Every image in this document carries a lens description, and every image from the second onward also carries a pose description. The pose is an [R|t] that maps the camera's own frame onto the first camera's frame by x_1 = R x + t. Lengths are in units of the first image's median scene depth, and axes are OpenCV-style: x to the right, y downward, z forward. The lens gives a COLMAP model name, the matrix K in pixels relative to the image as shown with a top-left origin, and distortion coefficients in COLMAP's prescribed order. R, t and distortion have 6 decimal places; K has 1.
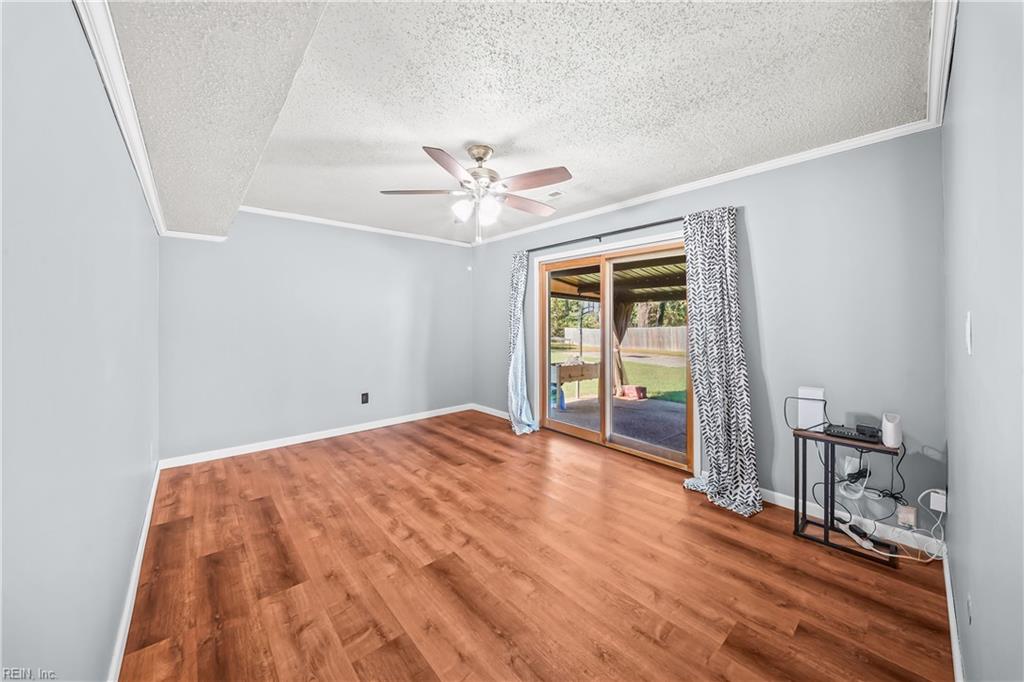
lens RADIAL K [[369.2, 0, 510.9], [0, 369.2, 323.4], [0, 0, 1]] dist [-0.000195, -0.001698]
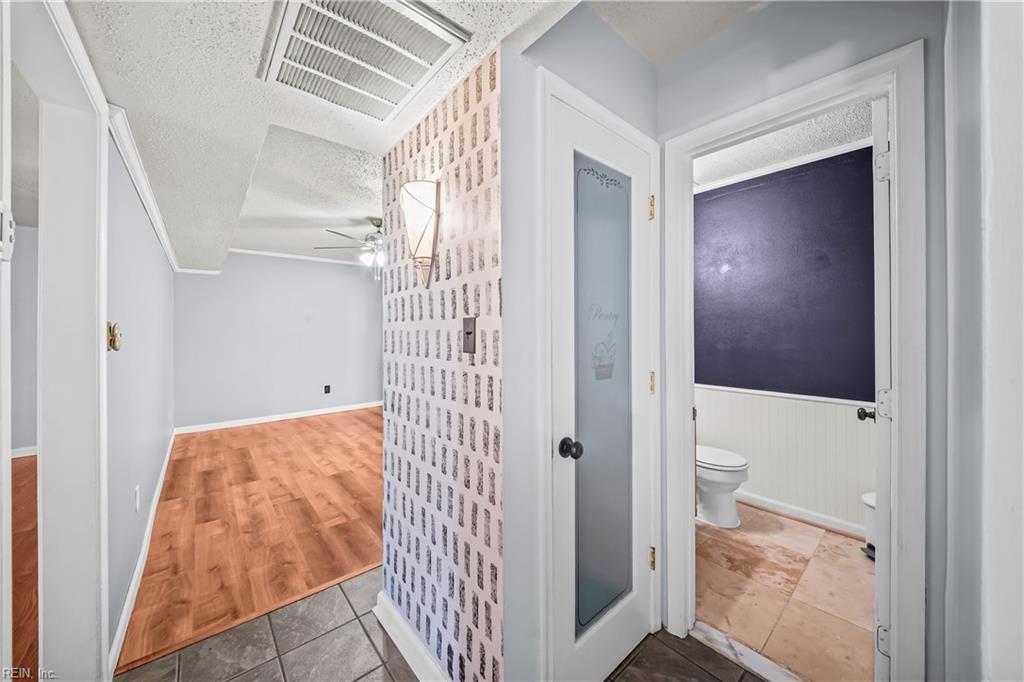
lens RADIAL K [[369.2, 0, 511.3], [0, 369.2, 329.9], [0, 0, 1]] dist [-0.000195, -0.001698]
pose [[0.999878, -0.004895, -0.014810, 0.542798], [0.004831, 0.999979, -0.004369, 0.000842], [0.014831, 0.004296, 0.999881, -0.593152]]
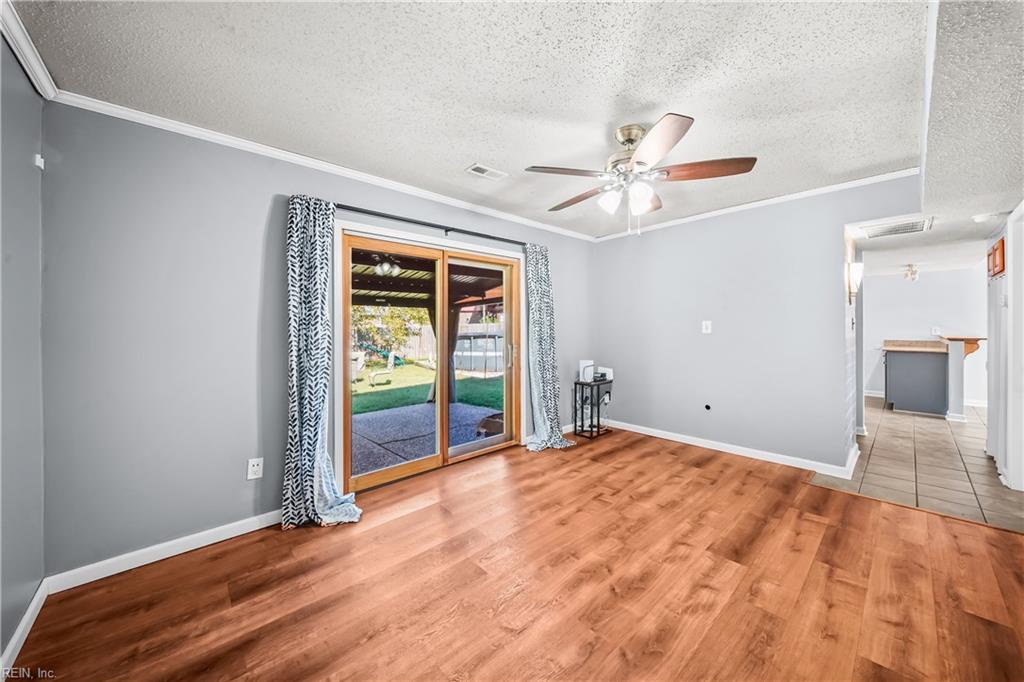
lens RADIAL K [[369.2, 0, 514.4], [0, 369.2, 326.4], [0, 0, 1]] dist [-0.000195, -0.001698]
pose [[-0.031499, -0.004218, 0.999495, -1.059585], [0.012565, 0.999910, 0.004616, -0.009193], [-0.999425, 0.012704, -0.031443, 1.424094]]
